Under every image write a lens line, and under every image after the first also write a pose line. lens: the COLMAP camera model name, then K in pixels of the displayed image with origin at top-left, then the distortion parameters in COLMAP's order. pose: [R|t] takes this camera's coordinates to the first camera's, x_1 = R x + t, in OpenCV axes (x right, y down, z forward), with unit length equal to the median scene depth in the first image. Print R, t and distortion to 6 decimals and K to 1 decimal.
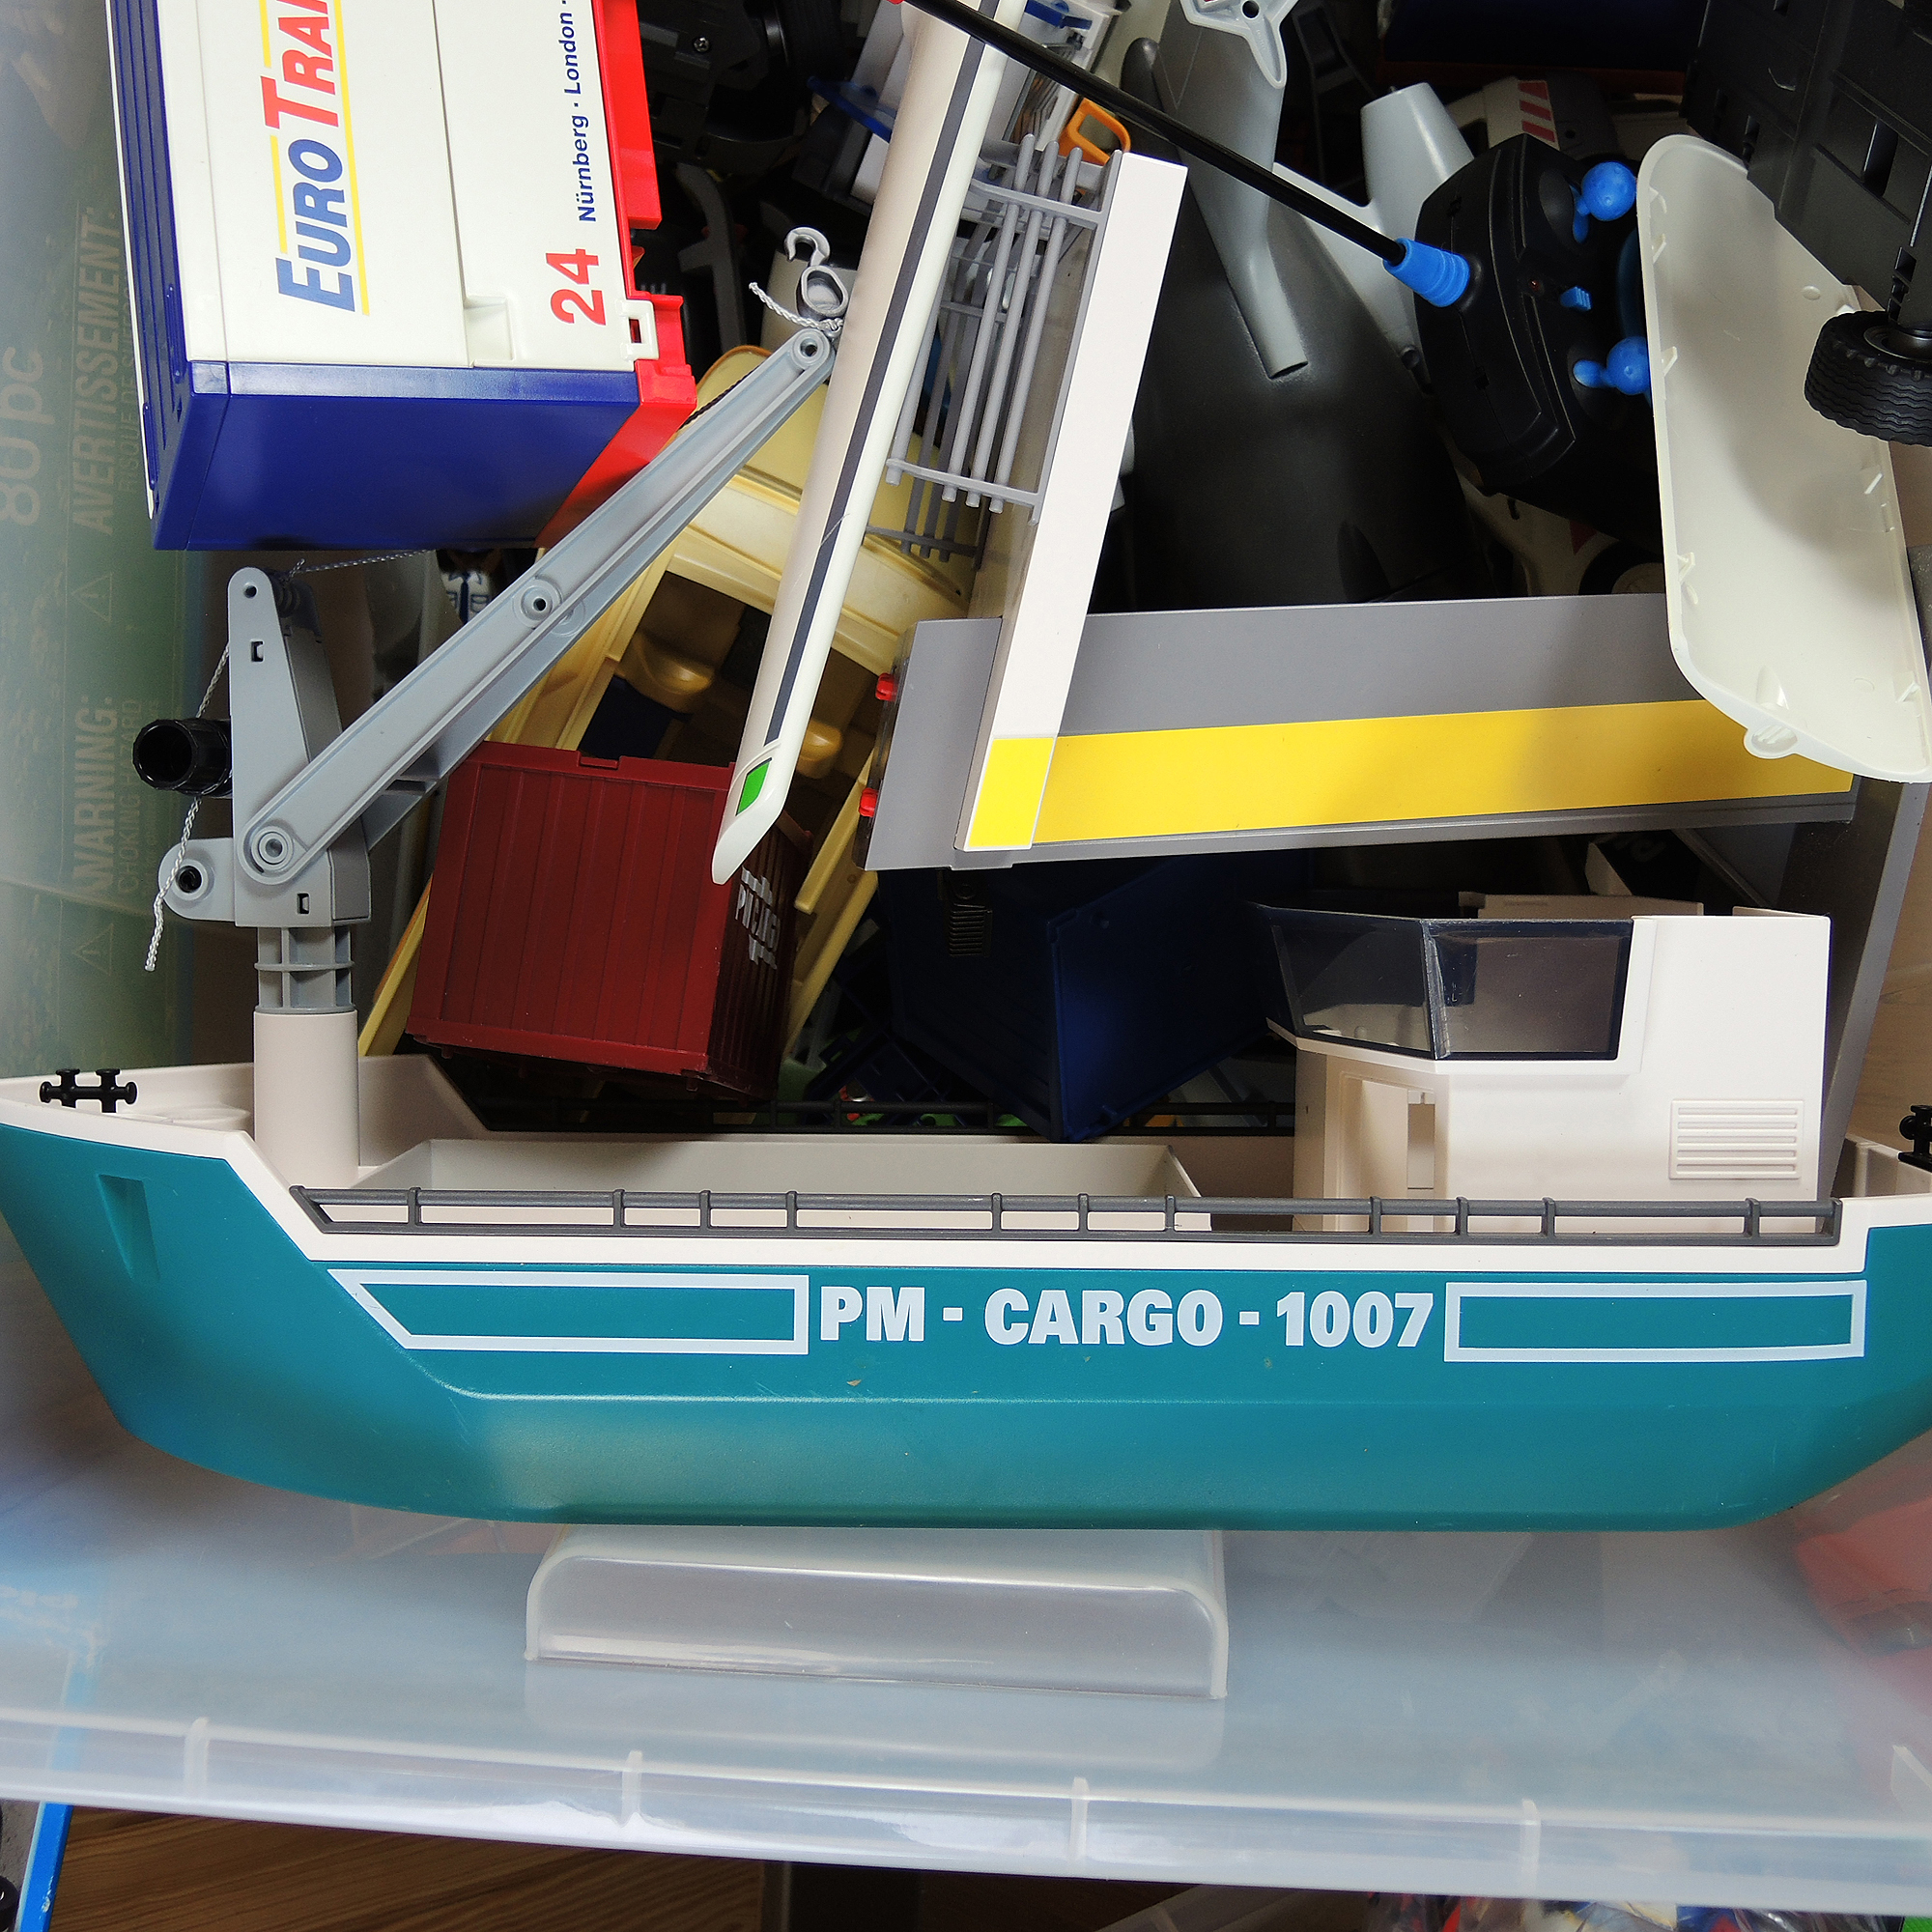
lens RADIAL K [[2104.8, 0, 966.0], [0, 2104.8, 966.0], [0, 0, 1]] dist [-0.050375, -0.033513]
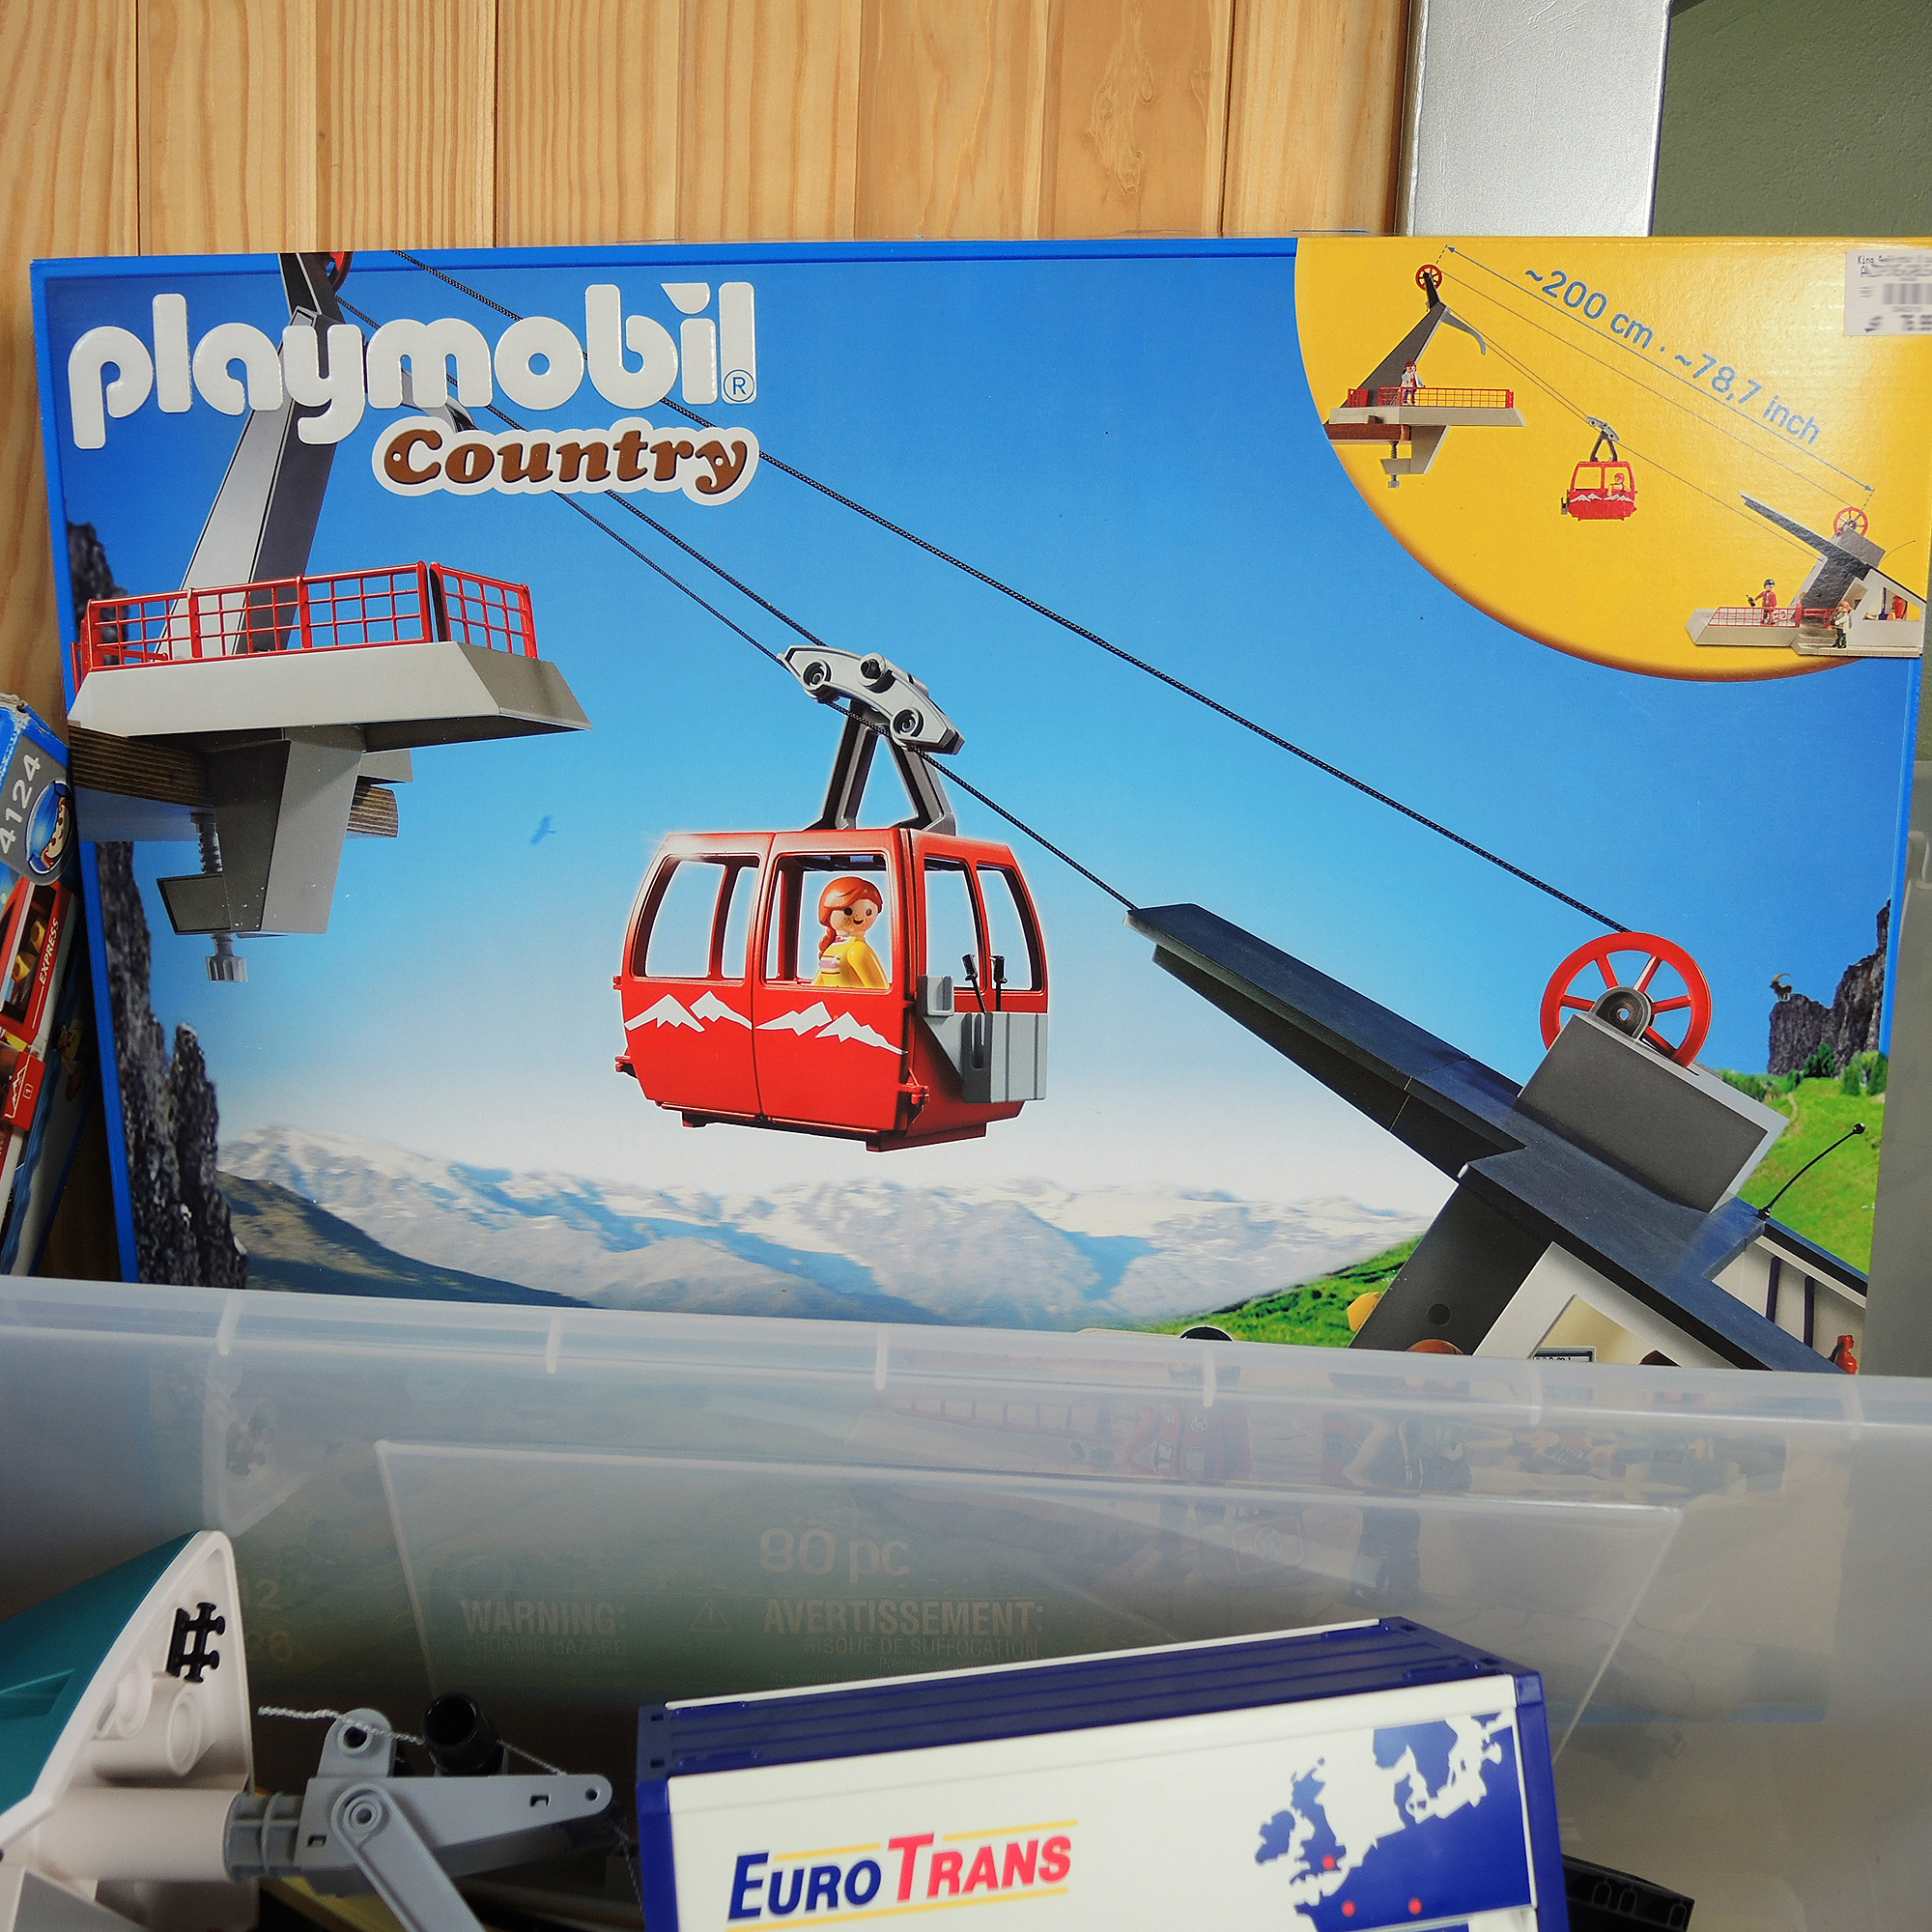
lens RADIAL K [[2149.0, 0, 966.0], [0, 2149.0, 966.0], [0, 0, 1]] dist [-0.036852, -0.059326]
pose [[0.008531, 0.827711, -0.561090, -0.070490], [-0.999861, -0.000964, -0.016624, -0.423020], [-0.014301, 0.561154, 0.827588, -0.264416]]
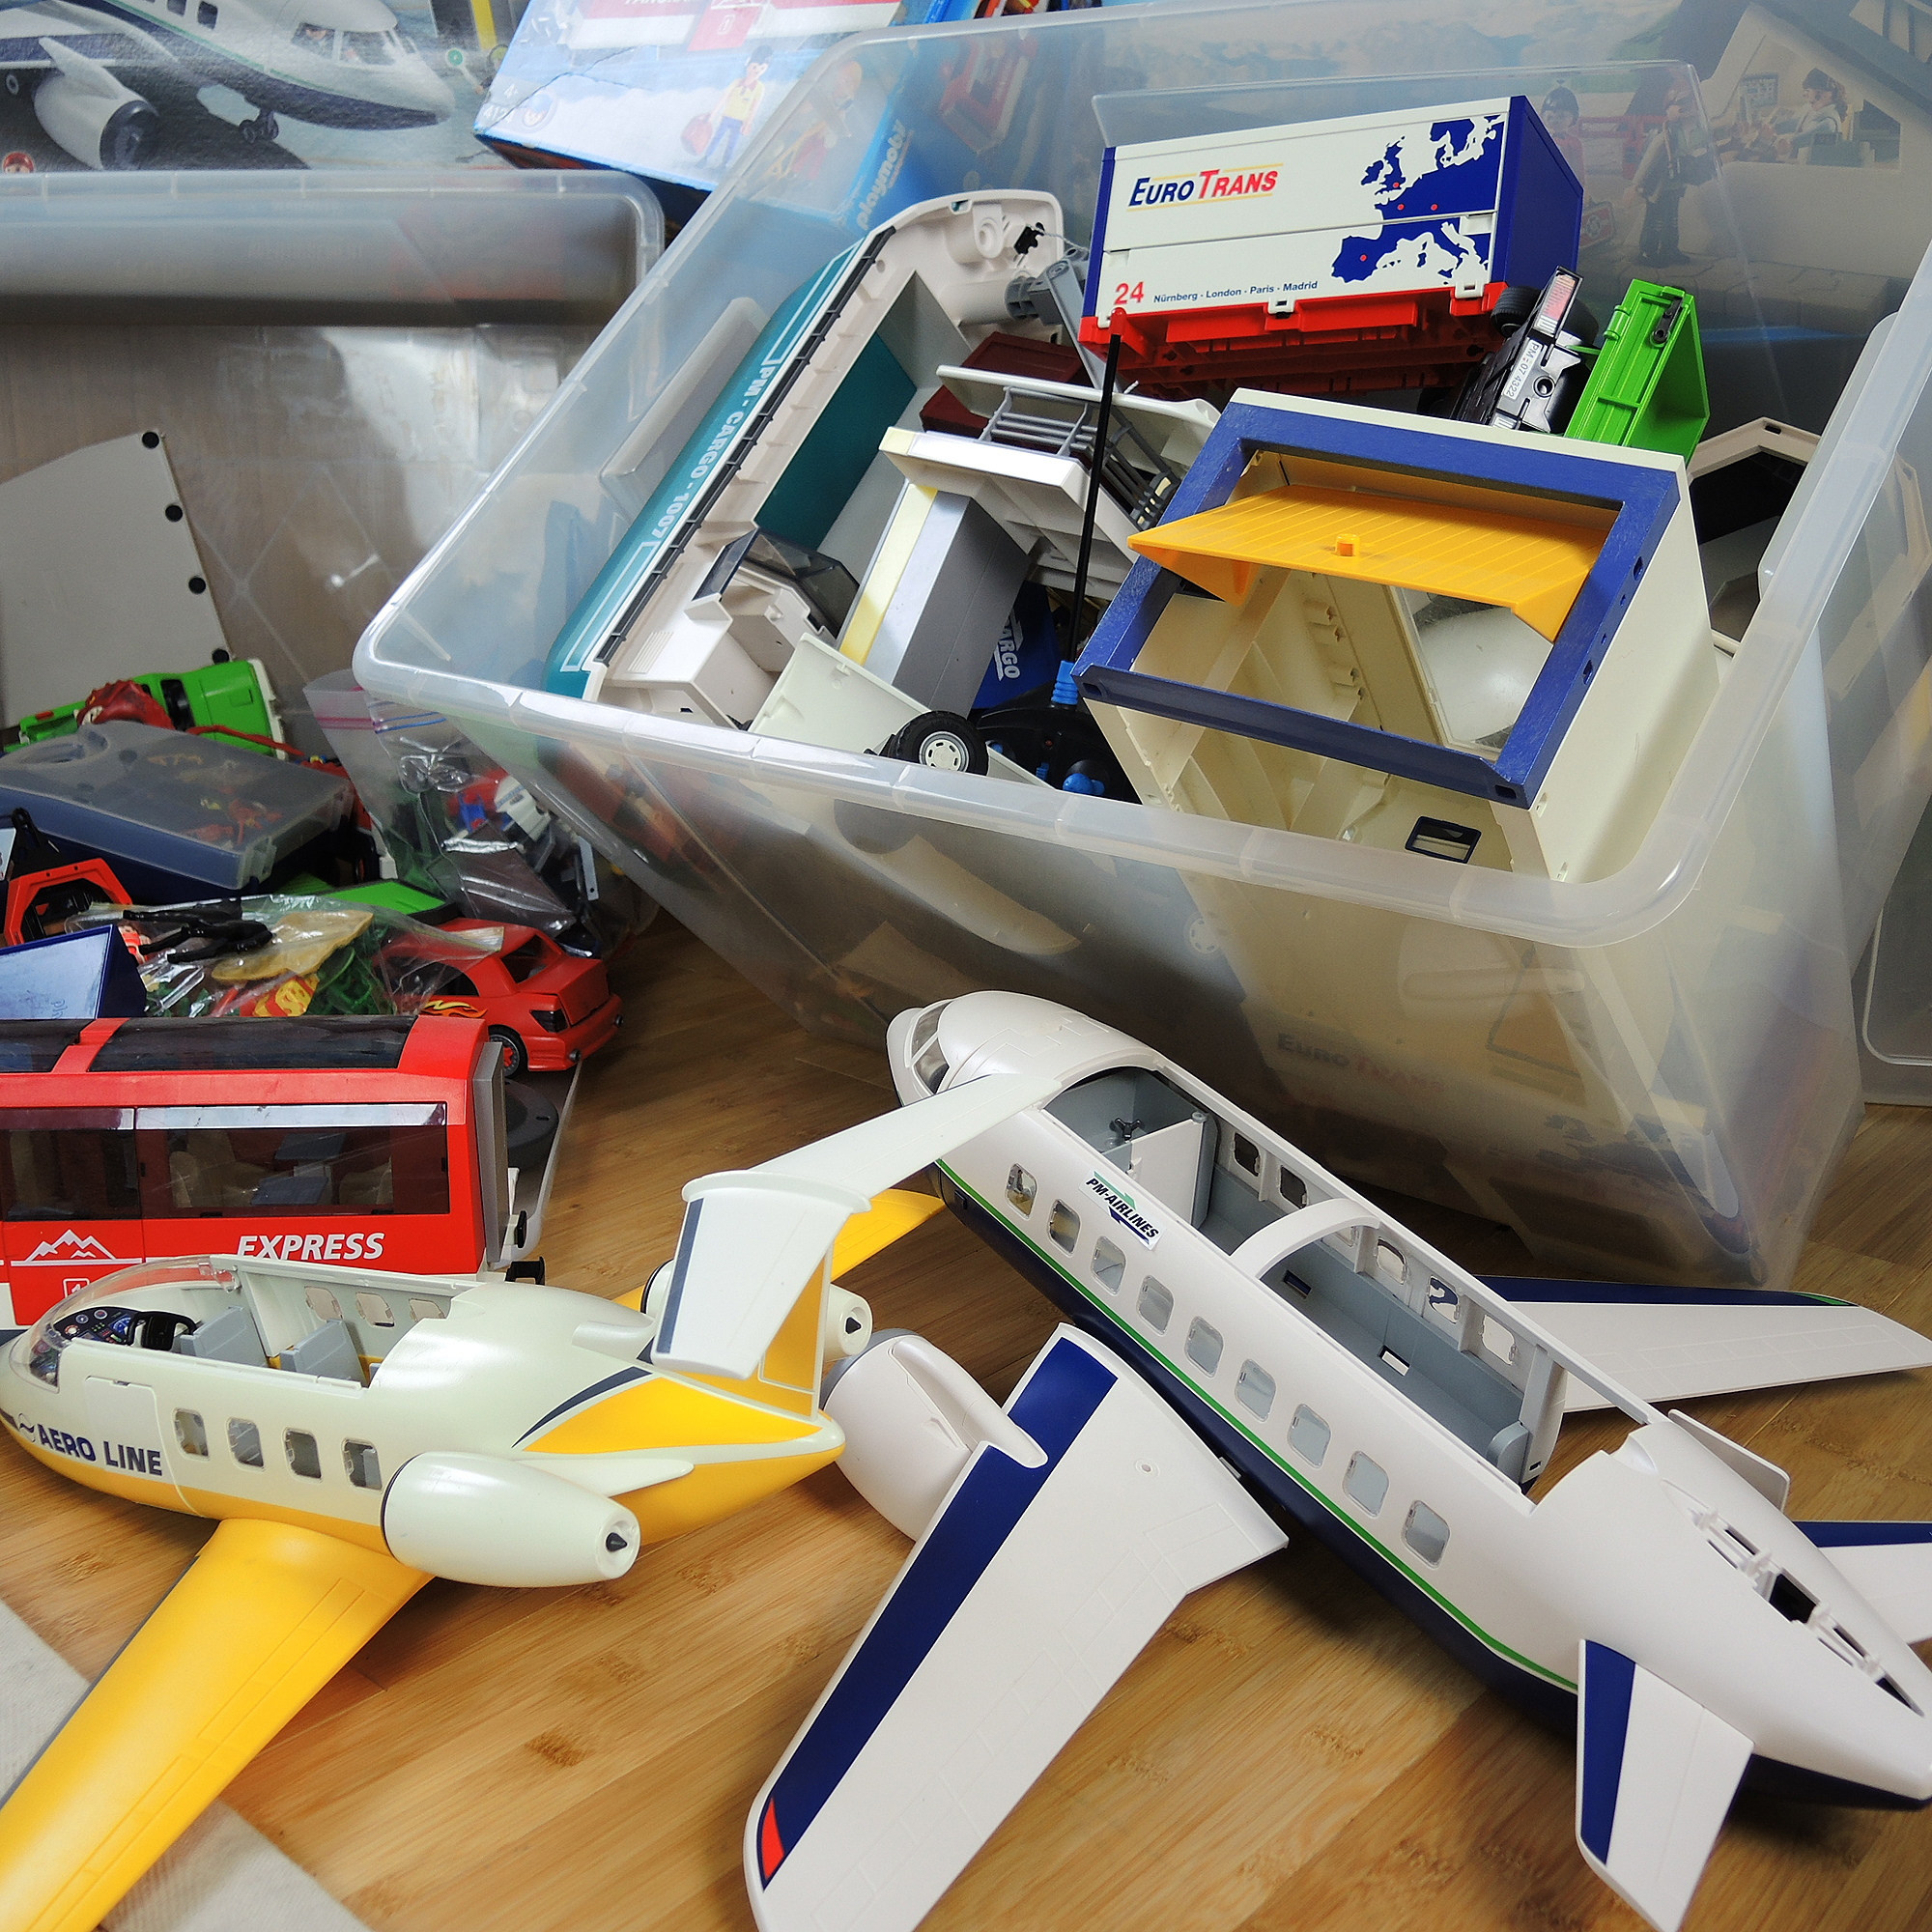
lens RADIAL K [[2104.8, 0, 966.0], [0, 2104.8, 966.0], [0, 0, 1]] dist [-0.050375, -0.033513]
pose [[-0.443490, 0.829282, -0.340011, 1.413417], [-0.765749, -0.153437, 0.624568, -1.878268], [0.465773, 0.537353, 0.703070, -0.377499]]
